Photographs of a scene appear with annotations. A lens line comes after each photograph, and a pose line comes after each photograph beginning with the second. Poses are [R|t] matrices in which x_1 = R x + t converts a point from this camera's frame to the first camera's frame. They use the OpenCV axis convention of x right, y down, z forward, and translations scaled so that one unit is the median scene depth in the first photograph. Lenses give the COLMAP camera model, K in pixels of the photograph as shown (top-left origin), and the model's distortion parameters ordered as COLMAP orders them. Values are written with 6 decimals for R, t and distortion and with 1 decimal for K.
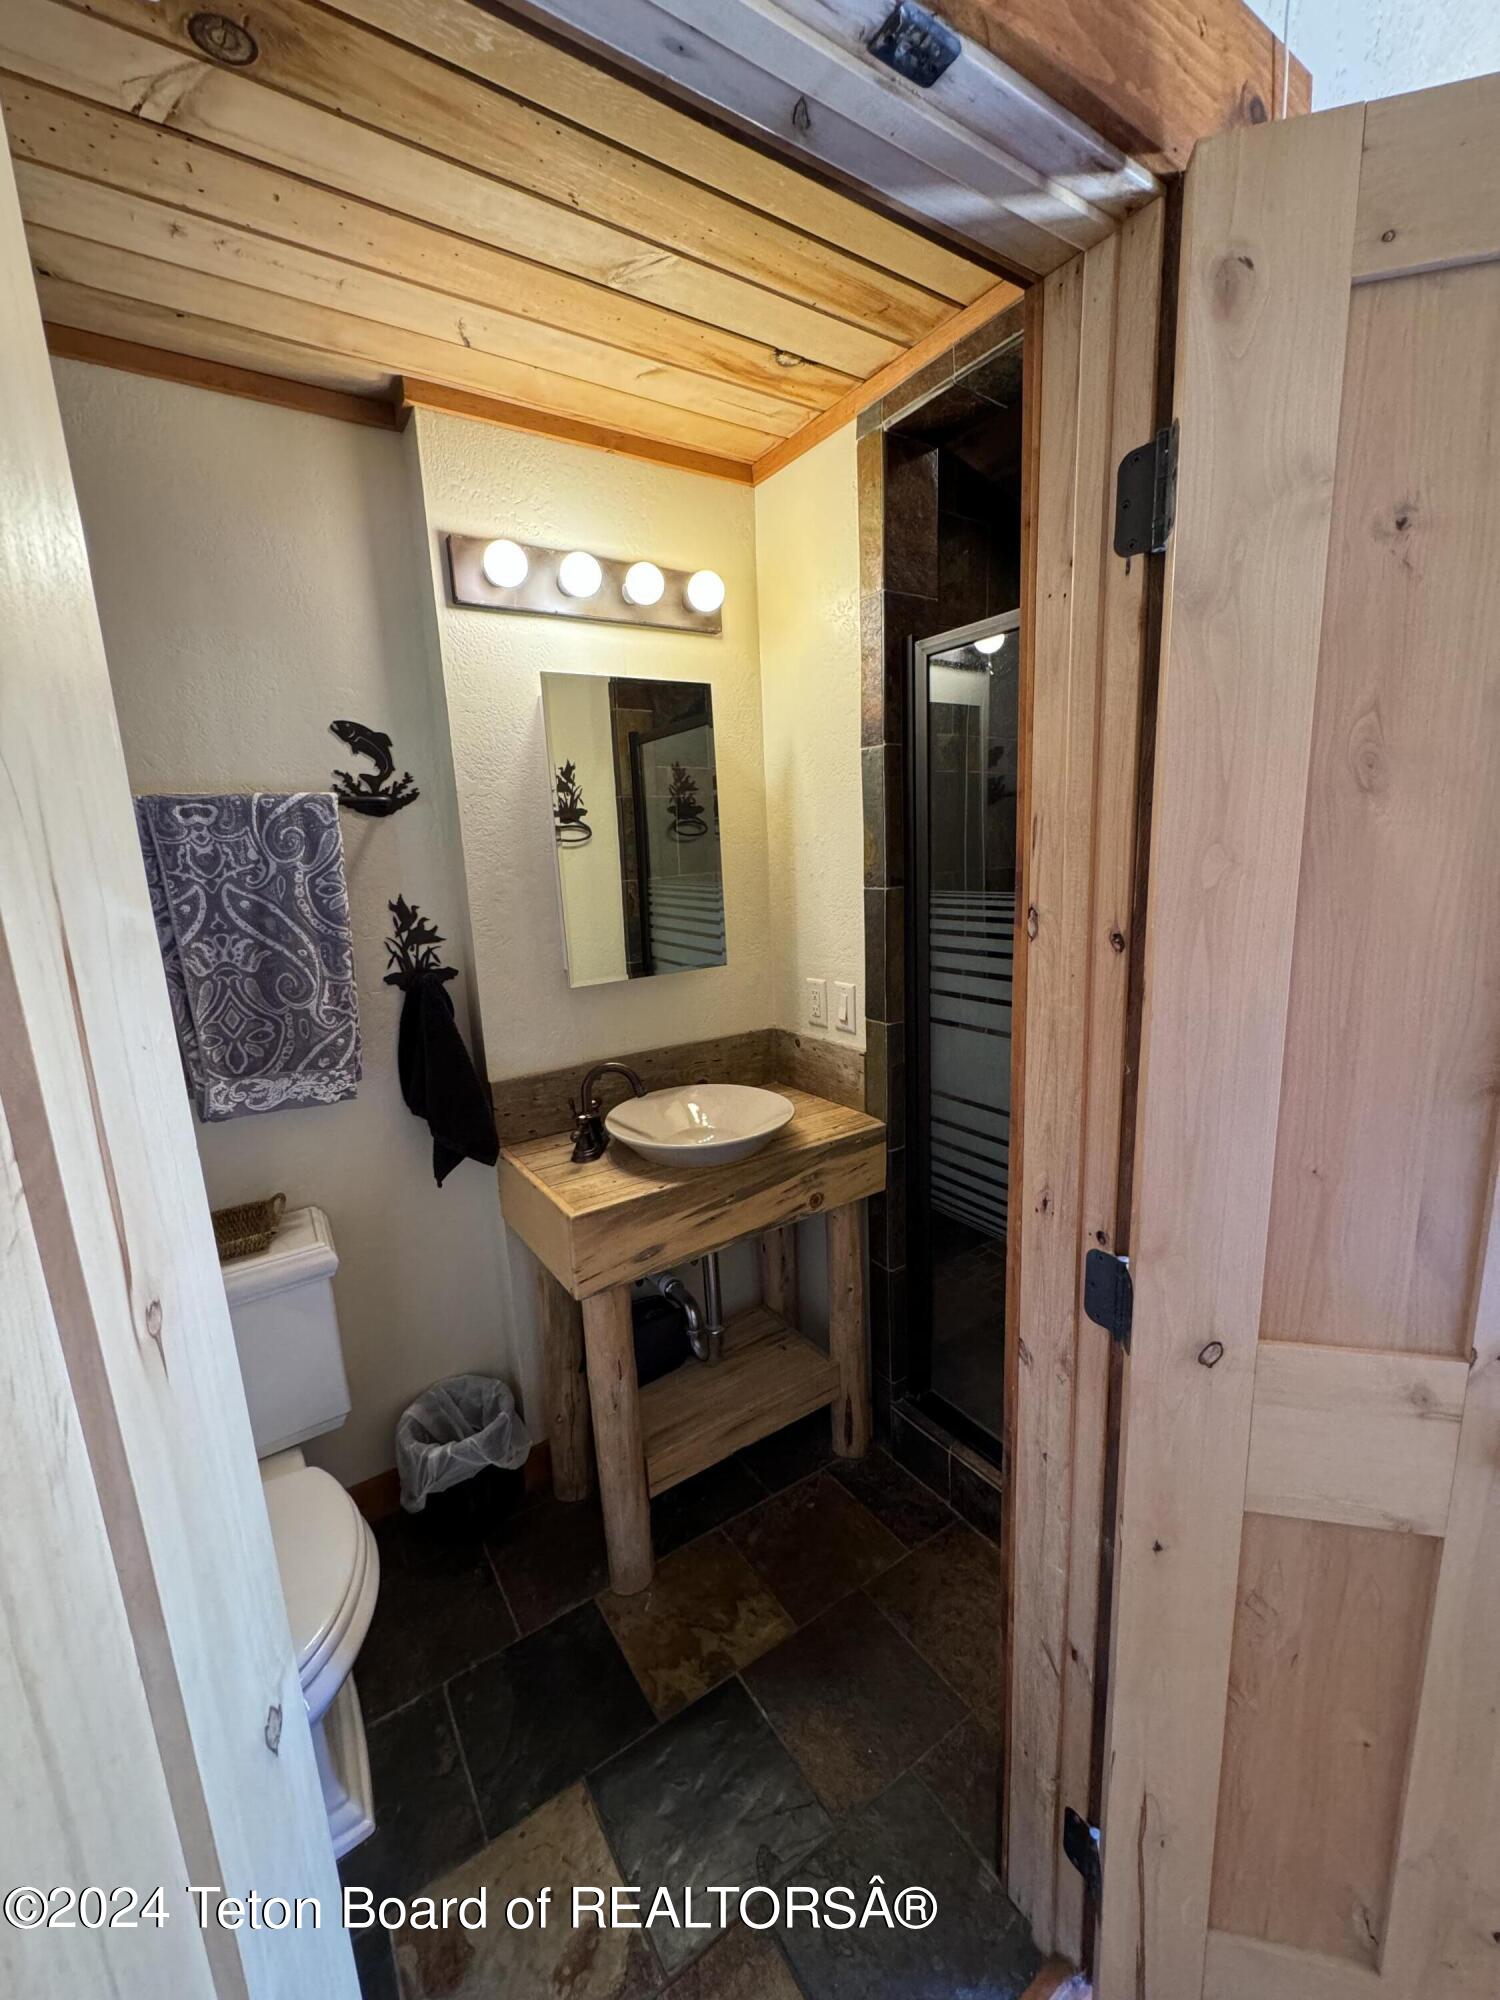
lens RADIAL K [[791.9, 0, 746.8], [0, 791.9, 995.7], [0, 0, 1]] dist [-0.005791, 0.002529]
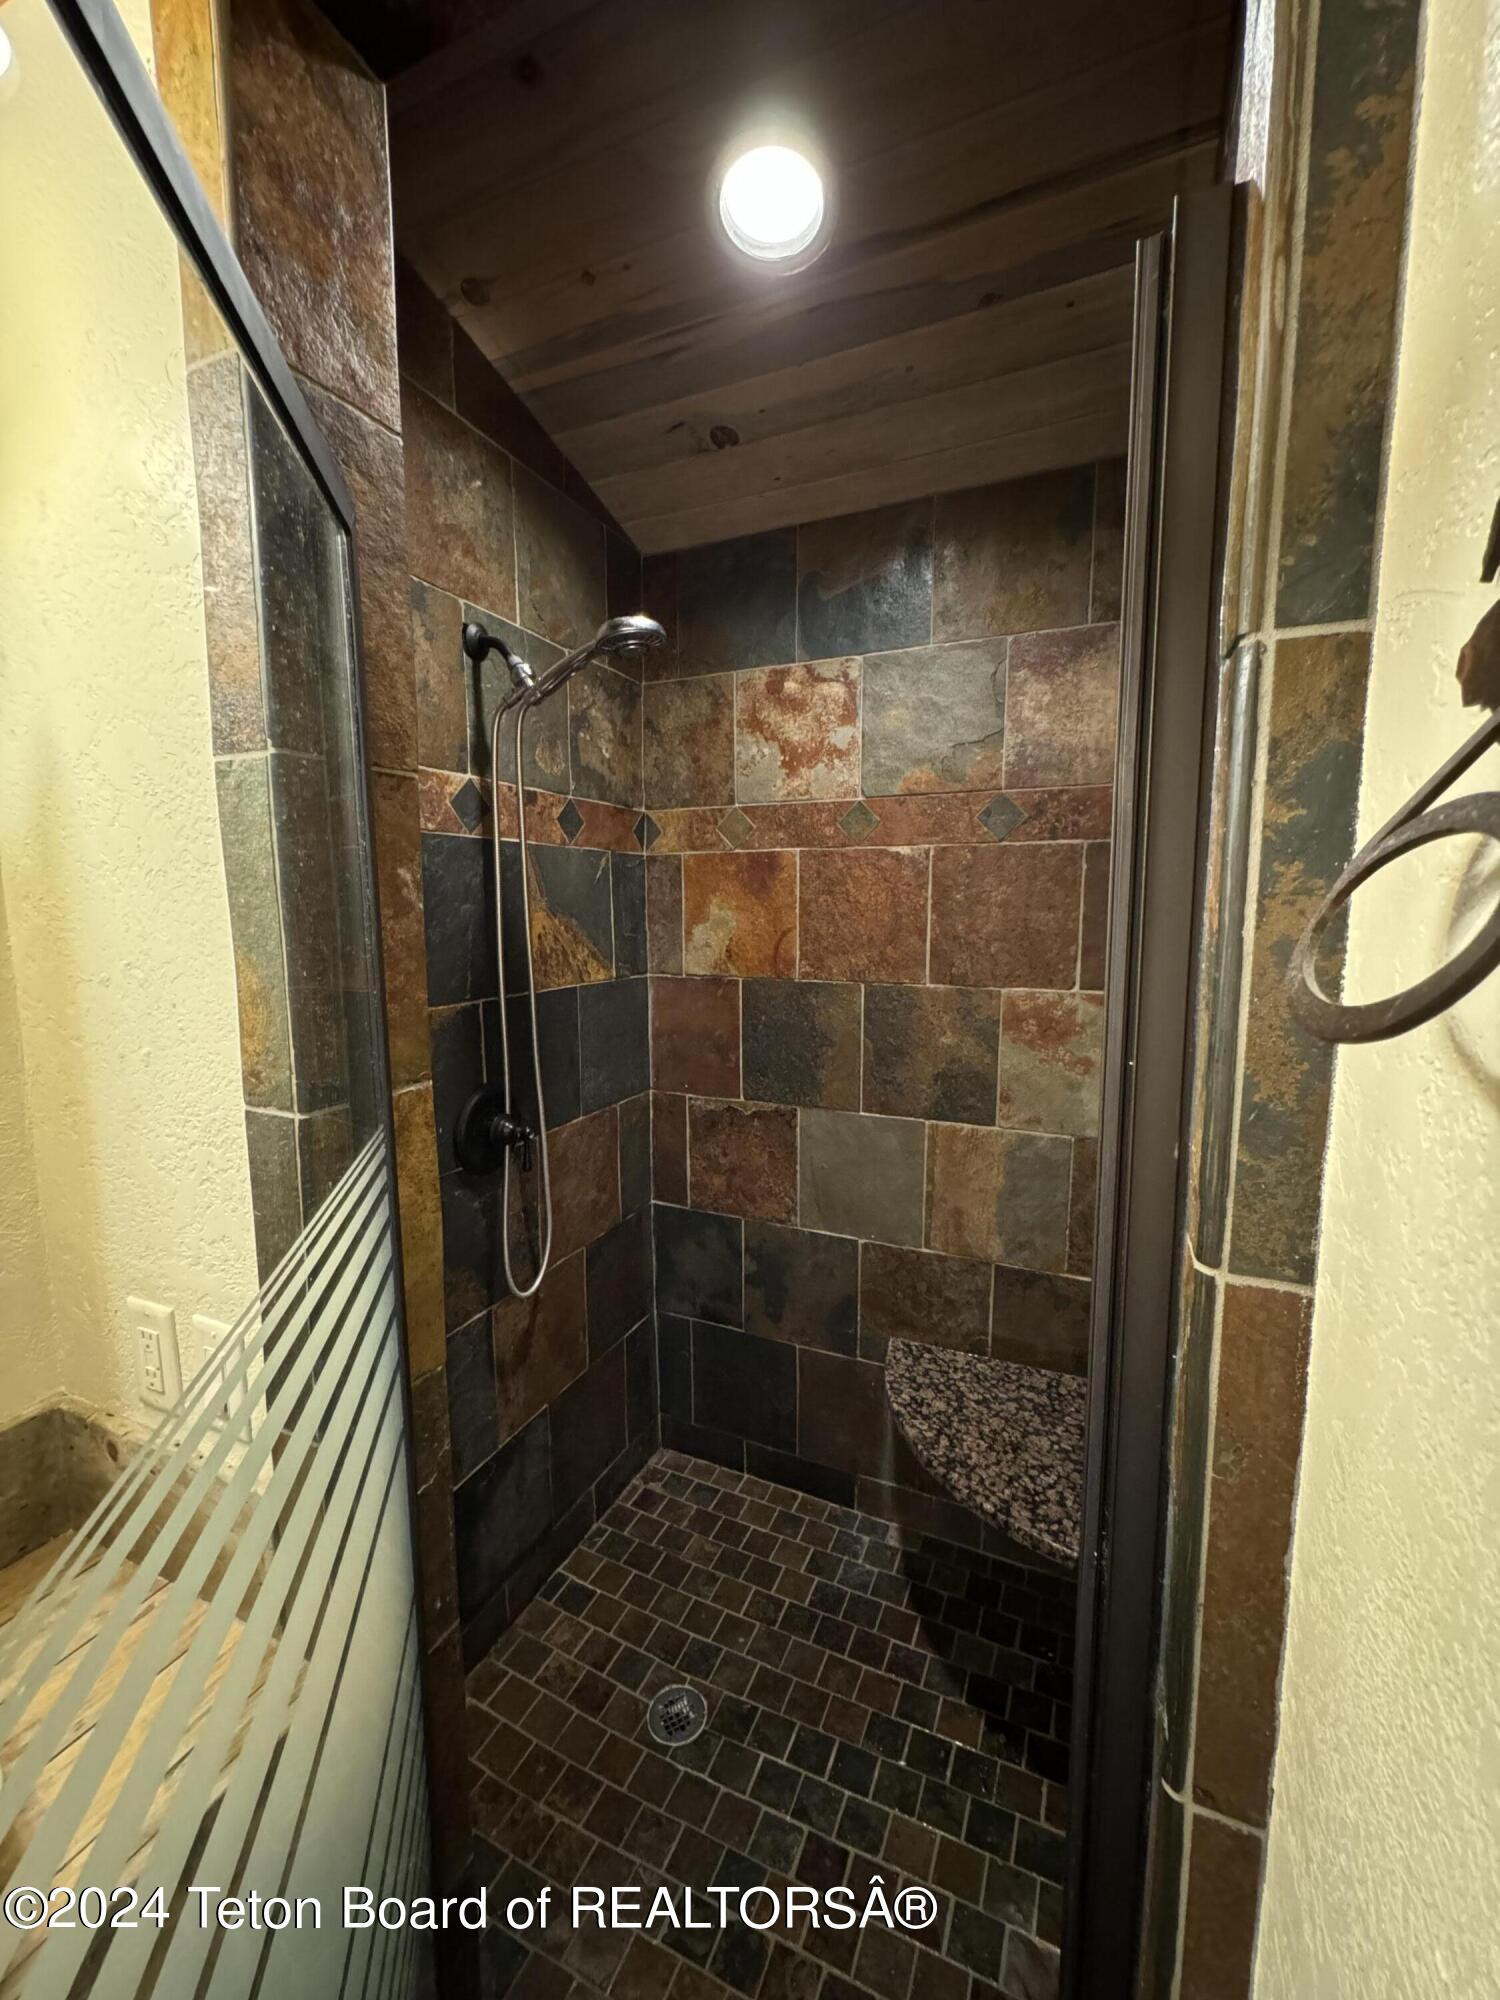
lens RADIAL K [[791.9, 0, 745.3], [0, 791.9, 997.8], [0, 0, 1]] dist [-0.005791, 0.002529]
pose [[0.844794, -0.024548, 0.534529, 0.155910], [0.067133, 0.995916, -0.060363, -0.155937], [-0.530864, 0.086879, 0.842992, 0.550930]]
